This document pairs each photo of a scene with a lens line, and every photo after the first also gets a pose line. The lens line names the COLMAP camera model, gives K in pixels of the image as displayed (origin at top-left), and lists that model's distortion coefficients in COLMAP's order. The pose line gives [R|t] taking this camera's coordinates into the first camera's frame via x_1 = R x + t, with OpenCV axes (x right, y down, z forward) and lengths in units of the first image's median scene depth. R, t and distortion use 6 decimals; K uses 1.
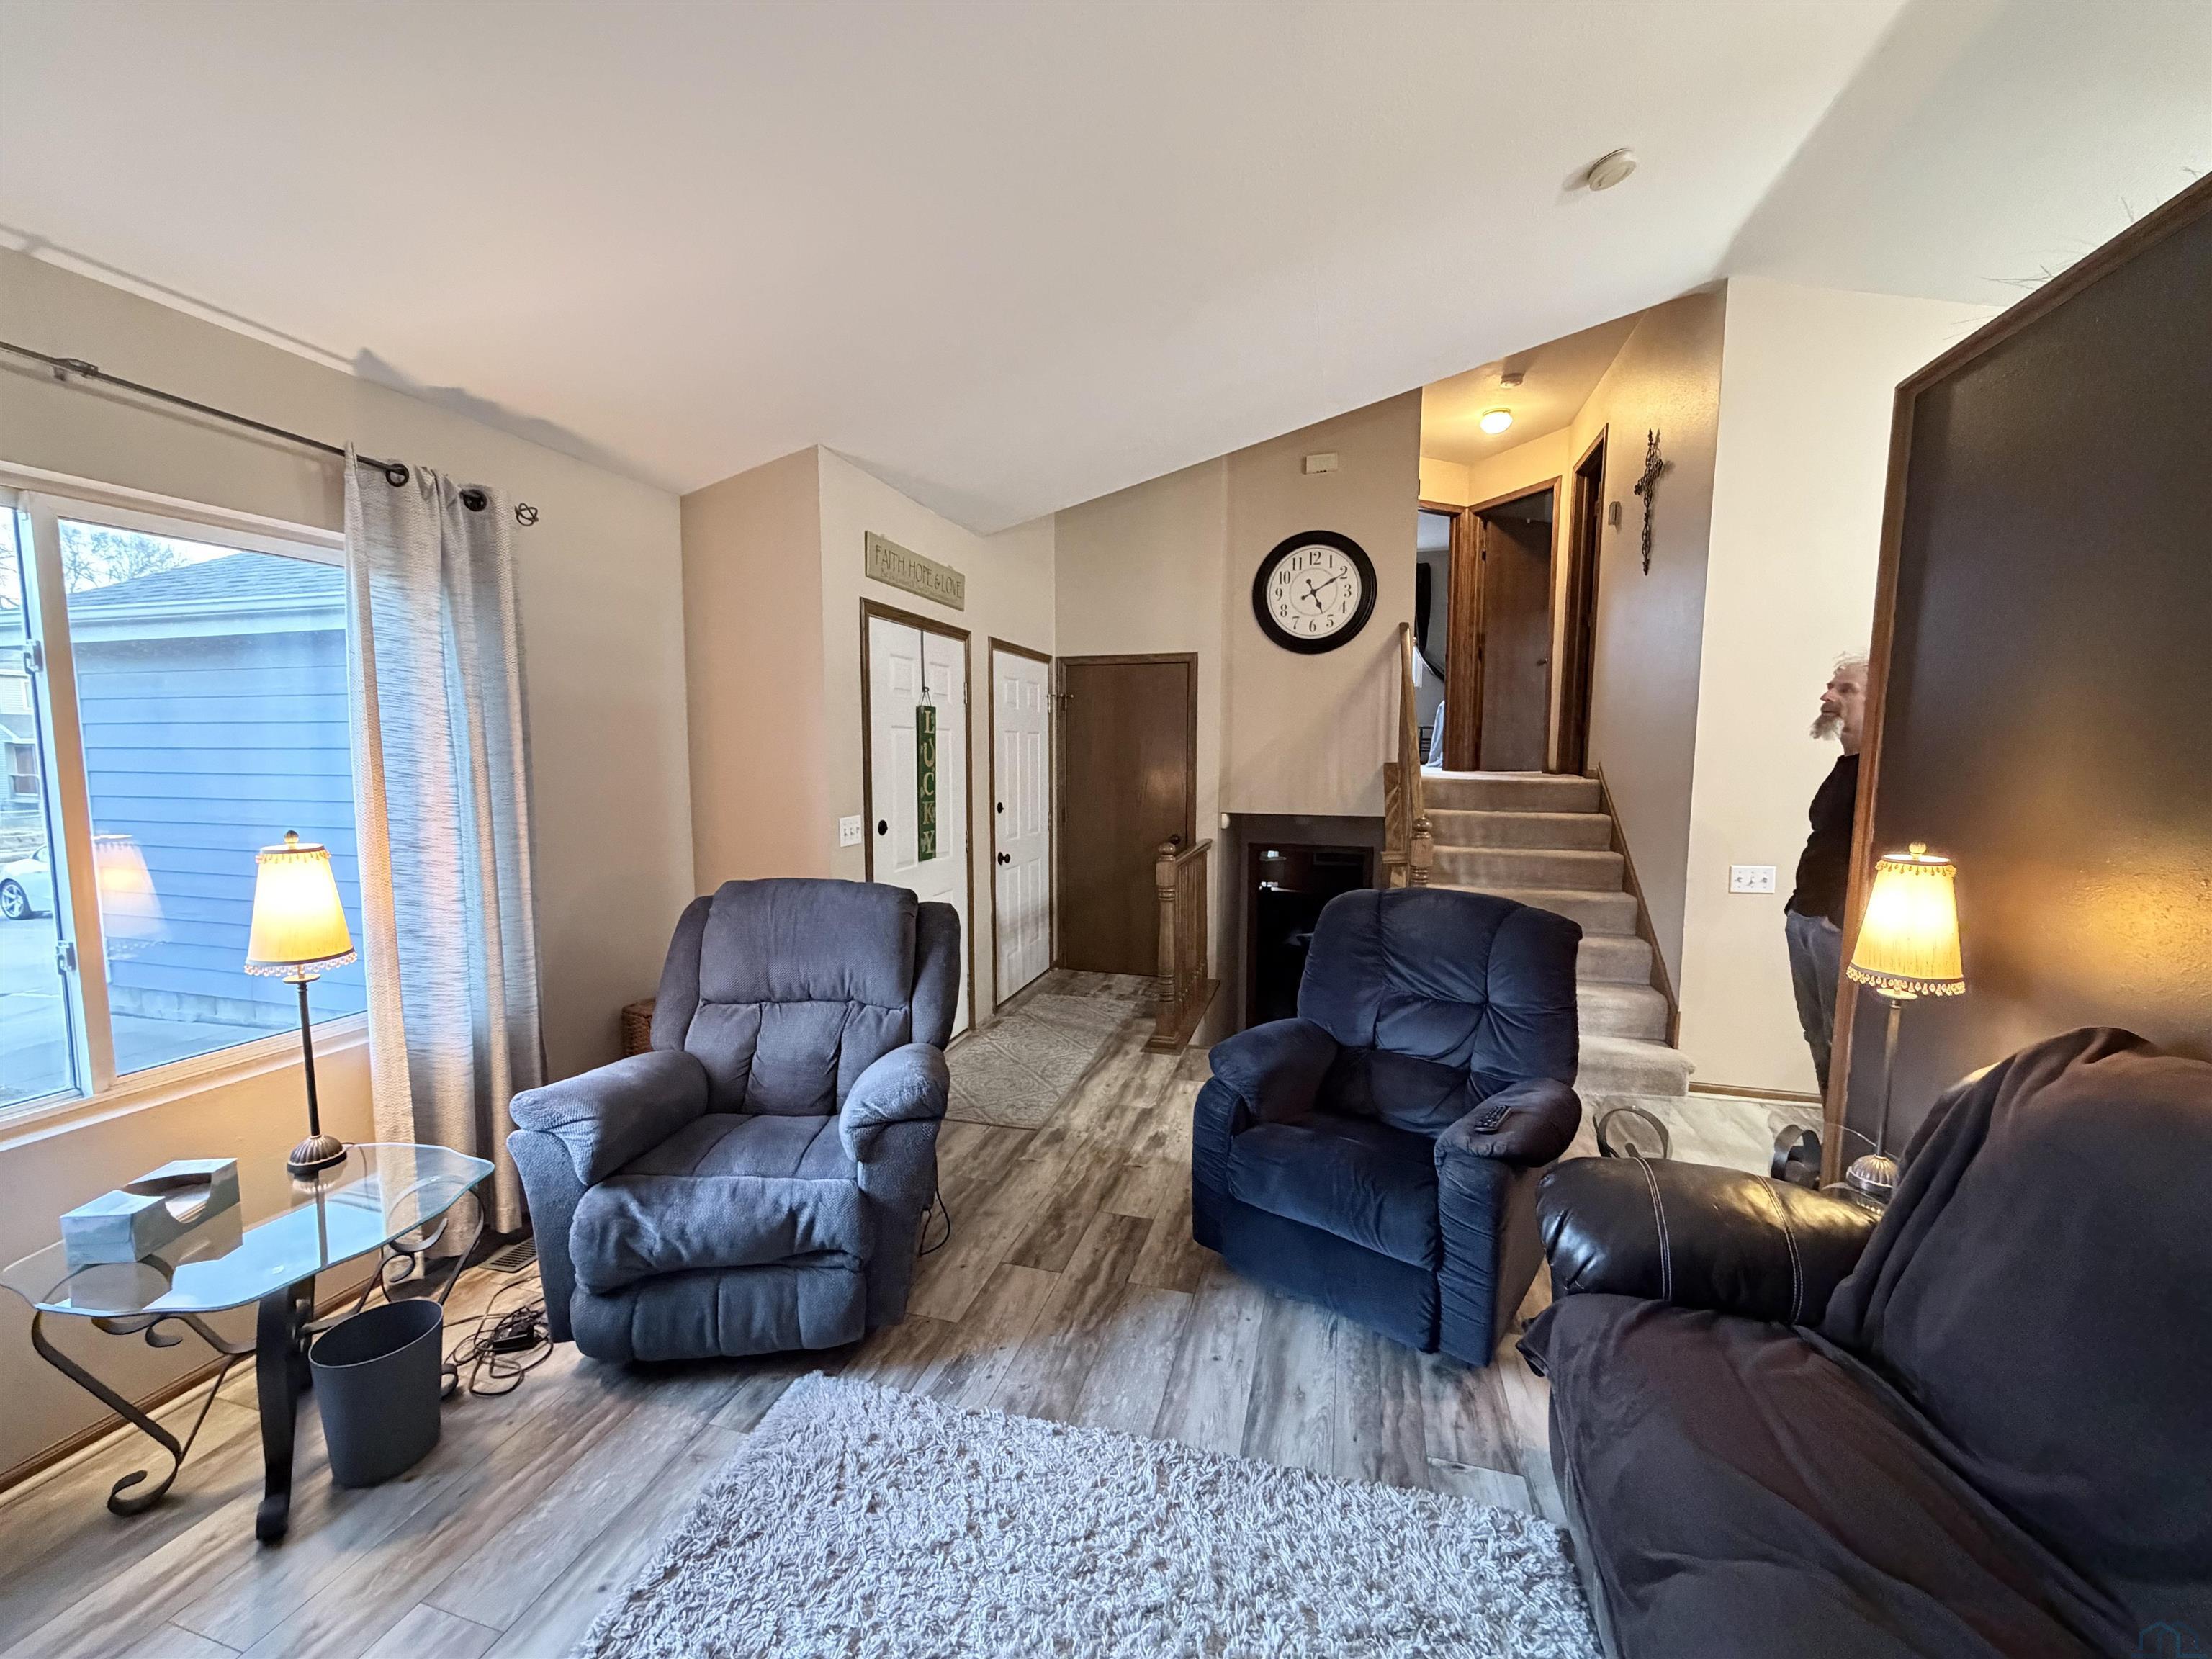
lens RADIAL K [[879.4, 0, 1113.0], [0, 879.4, 830.5], [0, 0, 1]] dist [-0.000898, -0.000167]
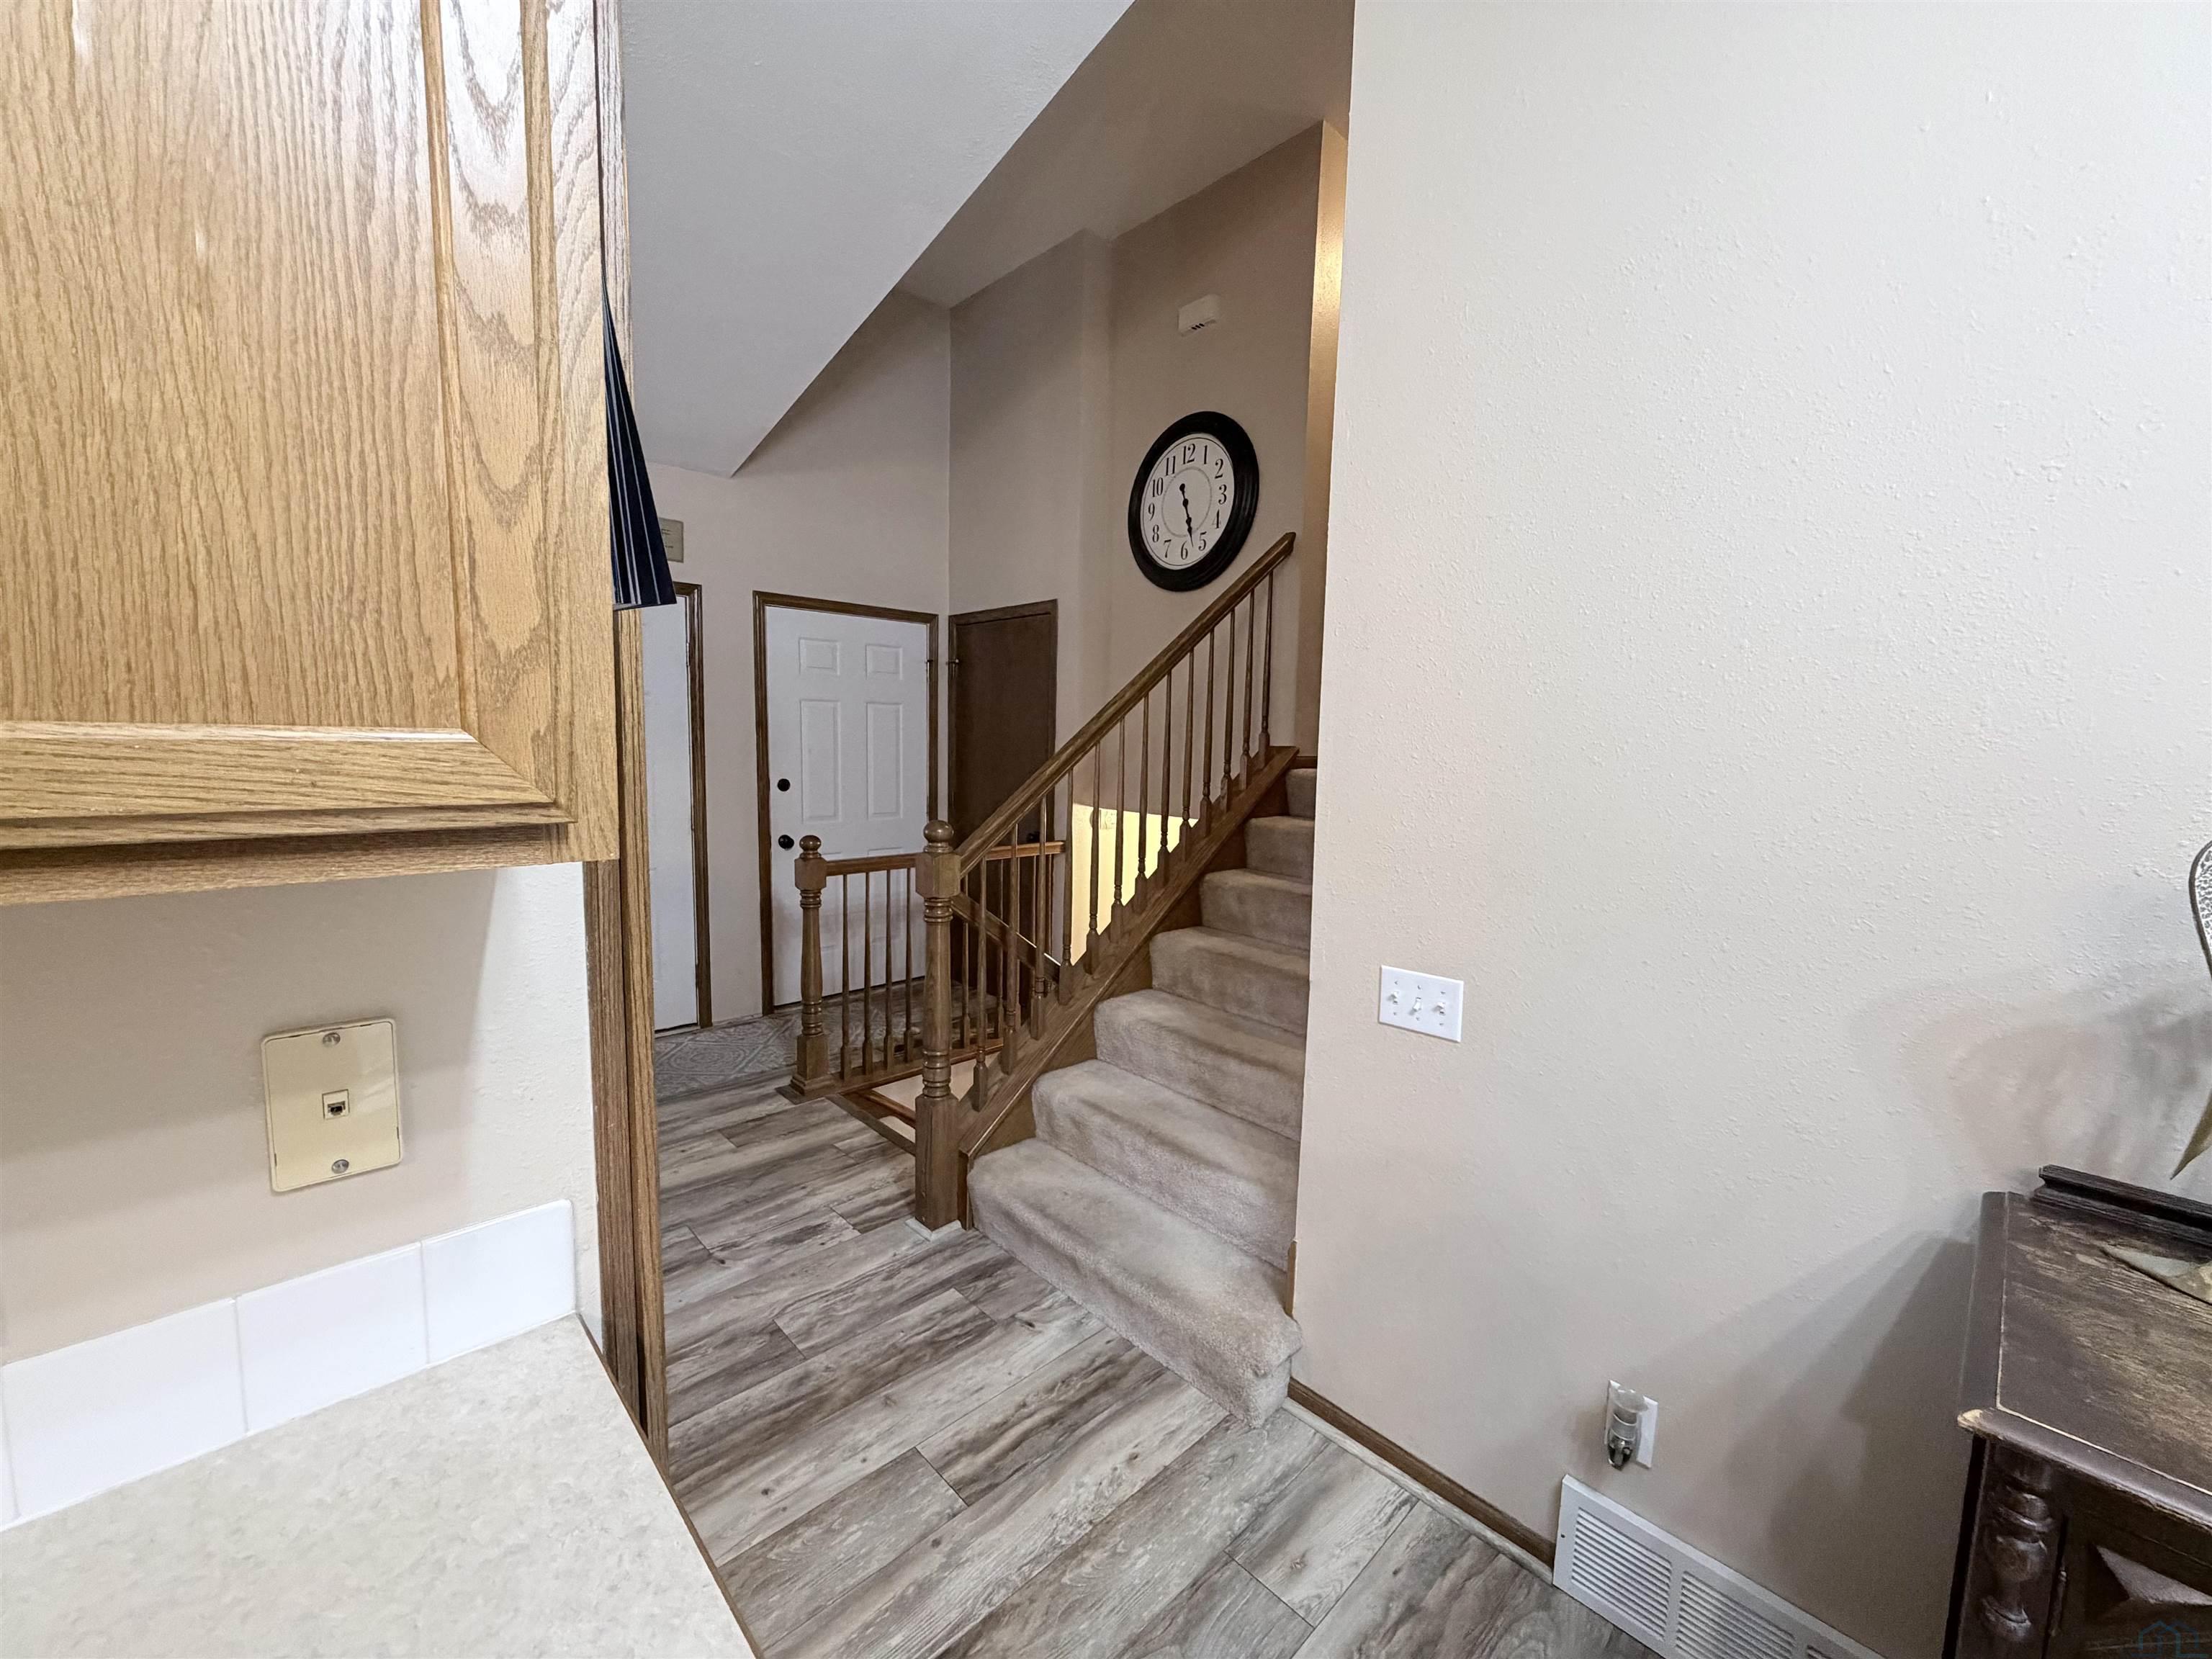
lens RADIAL K [[879.4, 0, 1107.1], [0, 879.4, 822.5], [0, 0, 1]] dist [-0.000898, -0.000167]
pose [[0.857640, 0.062412, -0.510450, 0.753438], [-0.061432, 0.997934, 0.018801, -0.031400], [0.510569, 0.015233, 0.859702, 0.493379]]
